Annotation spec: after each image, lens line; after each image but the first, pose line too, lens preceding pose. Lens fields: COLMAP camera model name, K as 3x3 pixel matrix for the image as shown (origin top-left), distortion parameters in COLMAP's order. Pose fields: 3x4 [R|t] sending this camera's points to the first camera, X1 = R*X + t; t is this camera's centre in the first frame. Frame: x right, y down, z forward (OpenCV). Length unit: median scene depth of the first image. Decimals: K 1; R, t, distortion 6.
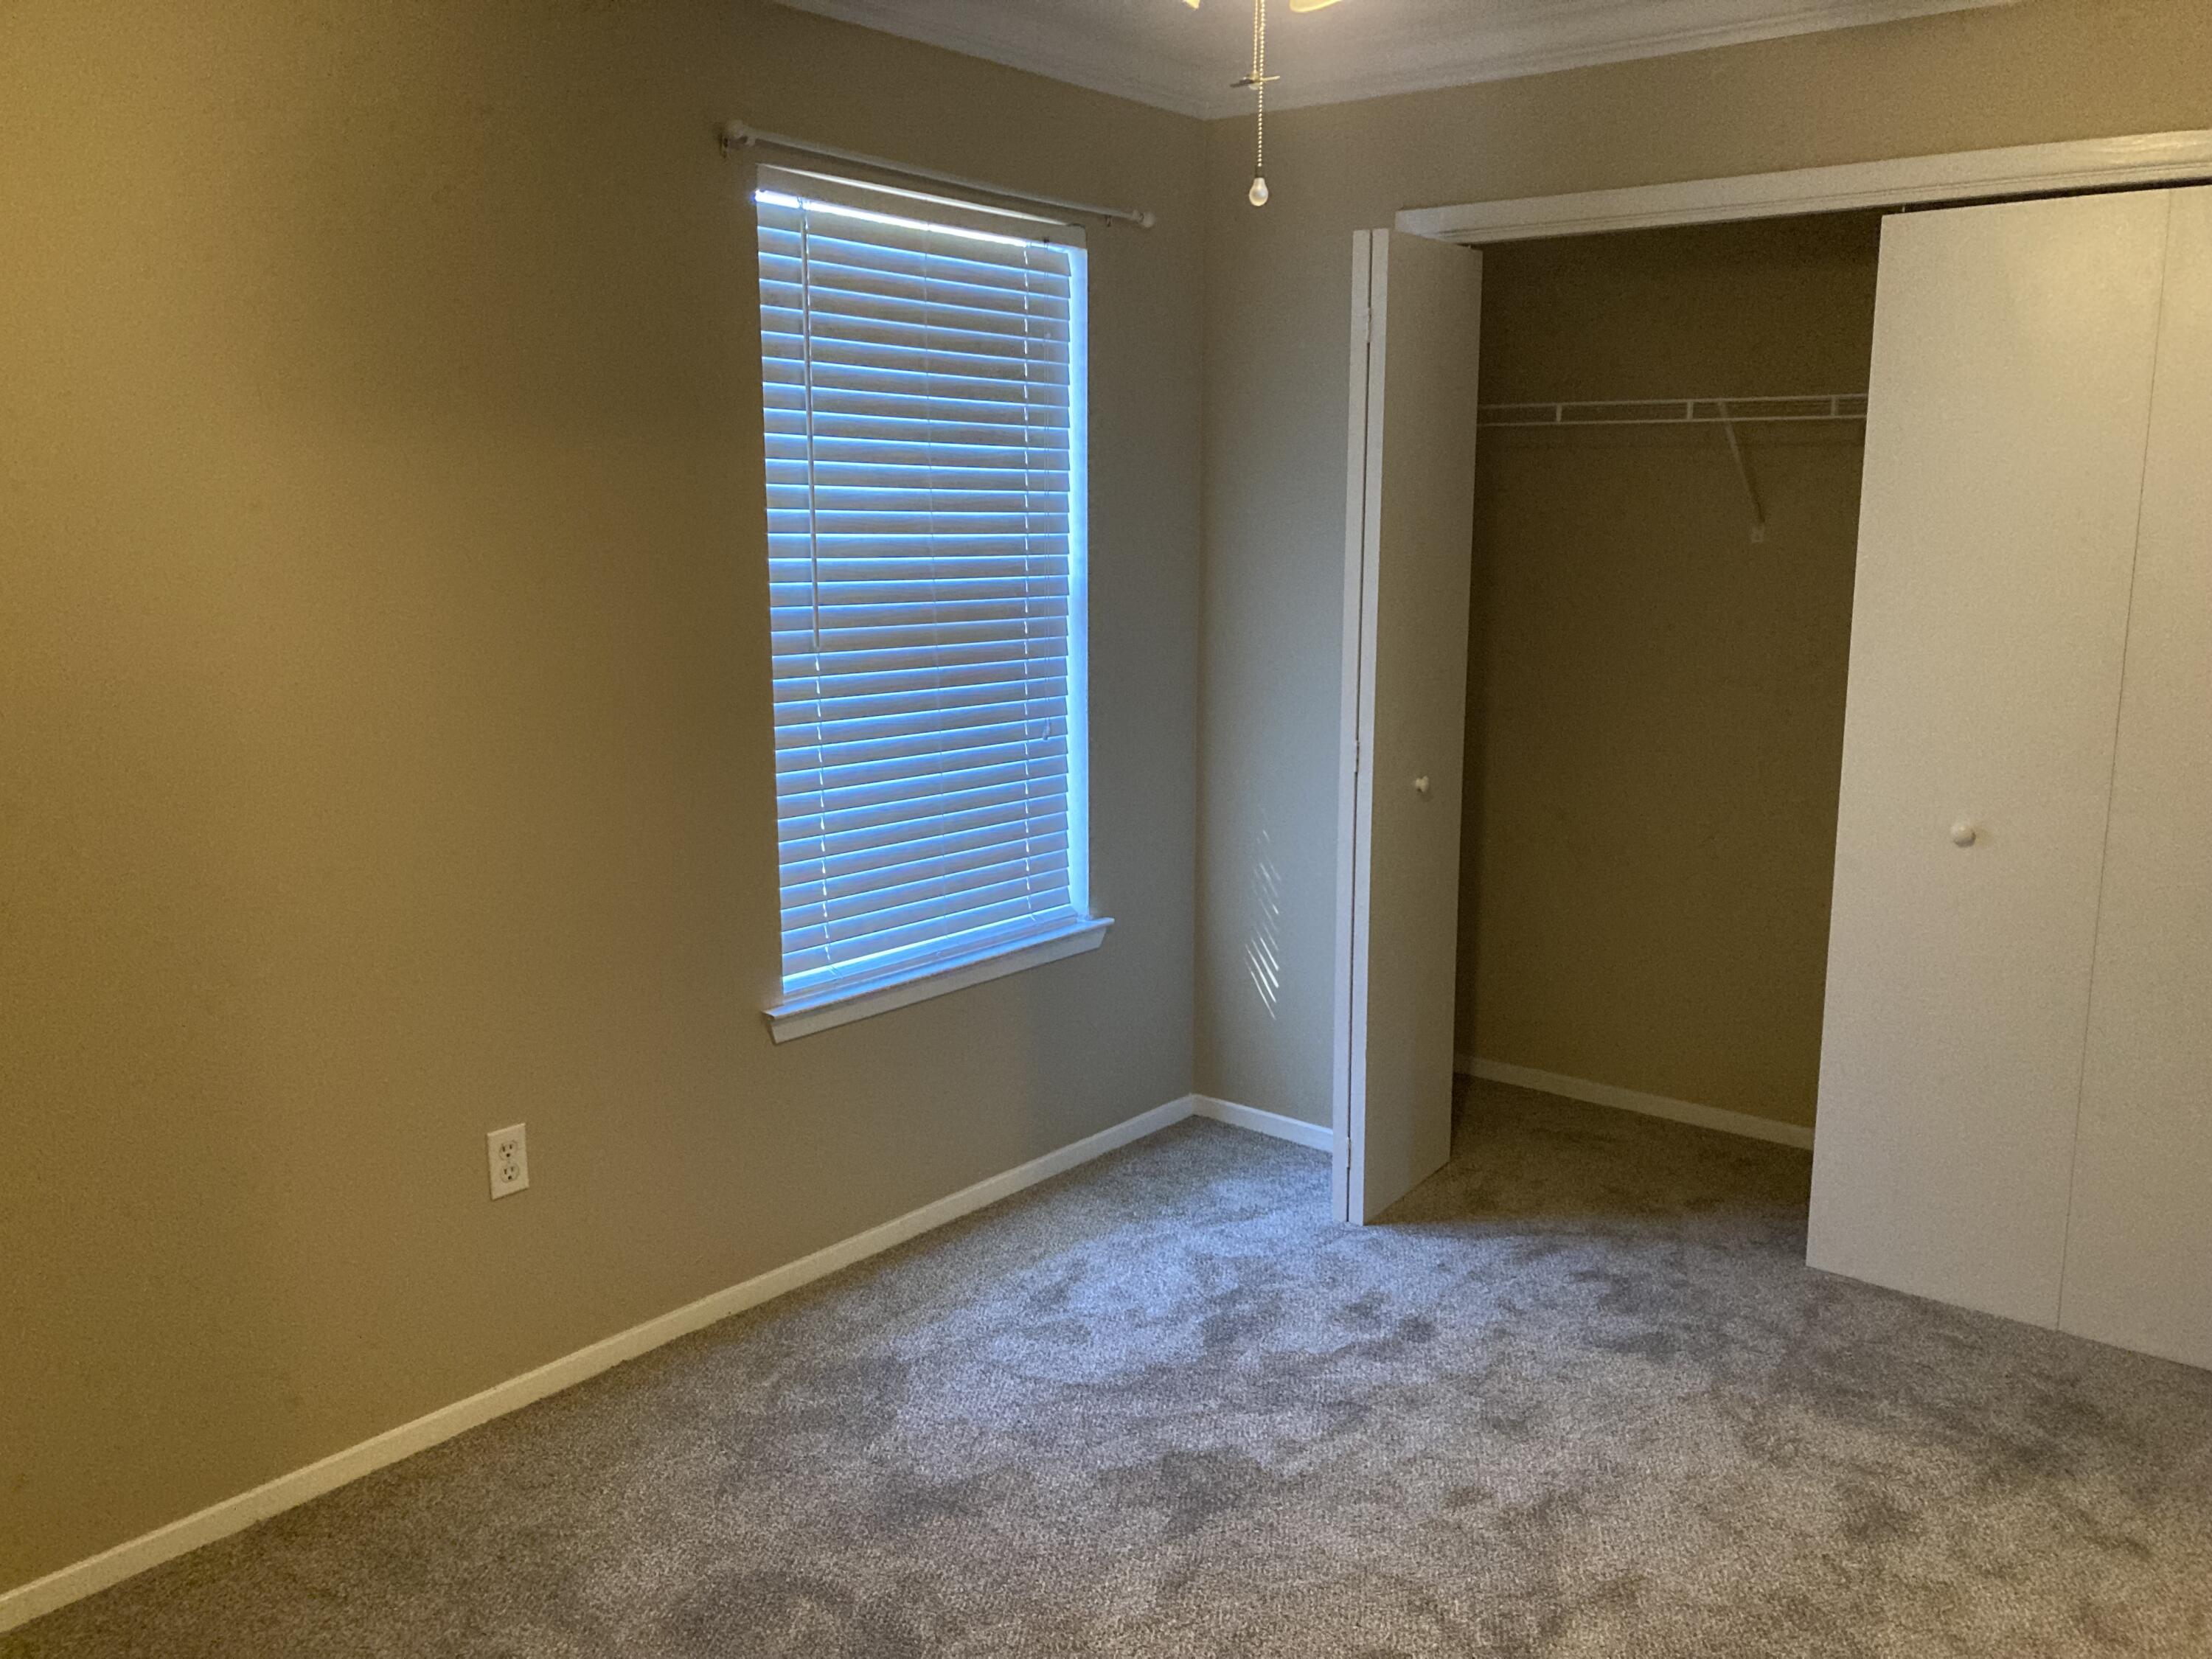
lens RADIAL K [[1782.9, 0, 1115.3], [0, 1782.9, 811.4], [0, 0, 1]] dist [-0.001484, -0.004502]
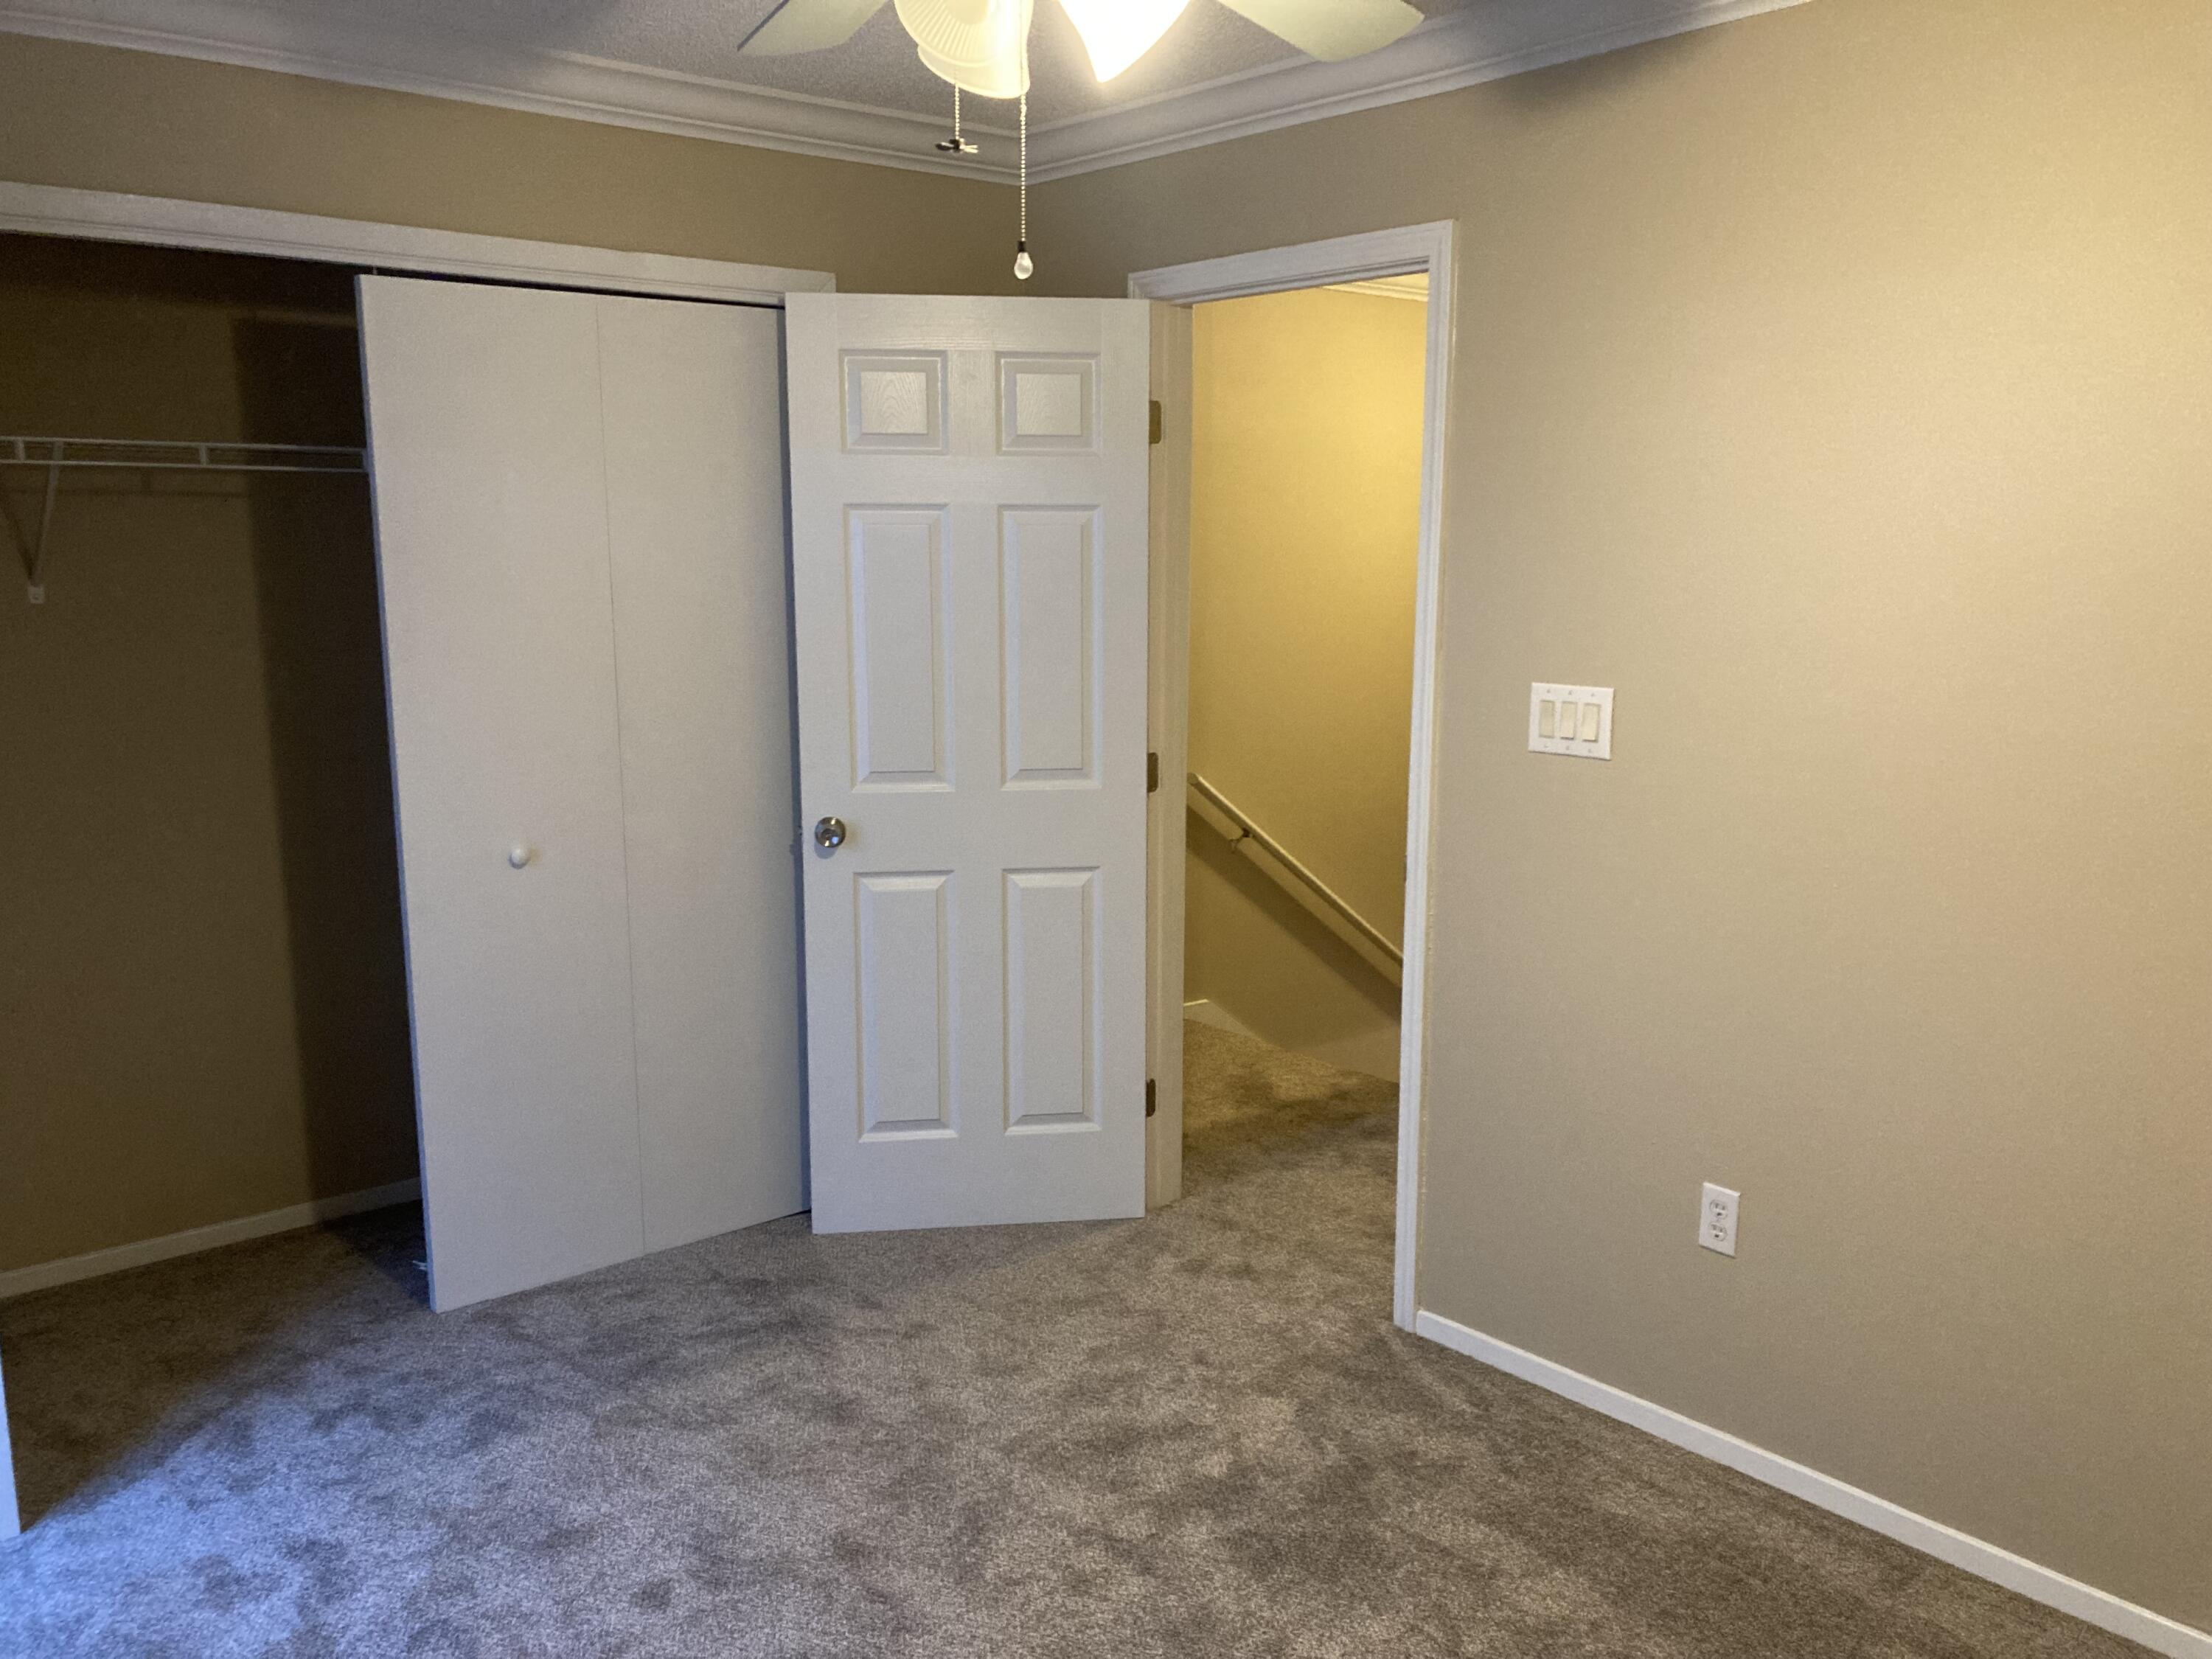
lens RADIAL K [[1782.9, 0, 1115.3], [0, 1782.9, 811.4], [0, 0, 1]] dist [-0.001484, -0.004502]
pose [[0.186941, -0.148500, 0.971082, -0.518268], [0.172474, 0.978116, 0.116373, -0.079339], [-0.967112, 0.145732, 0.208463, 0.417269]]
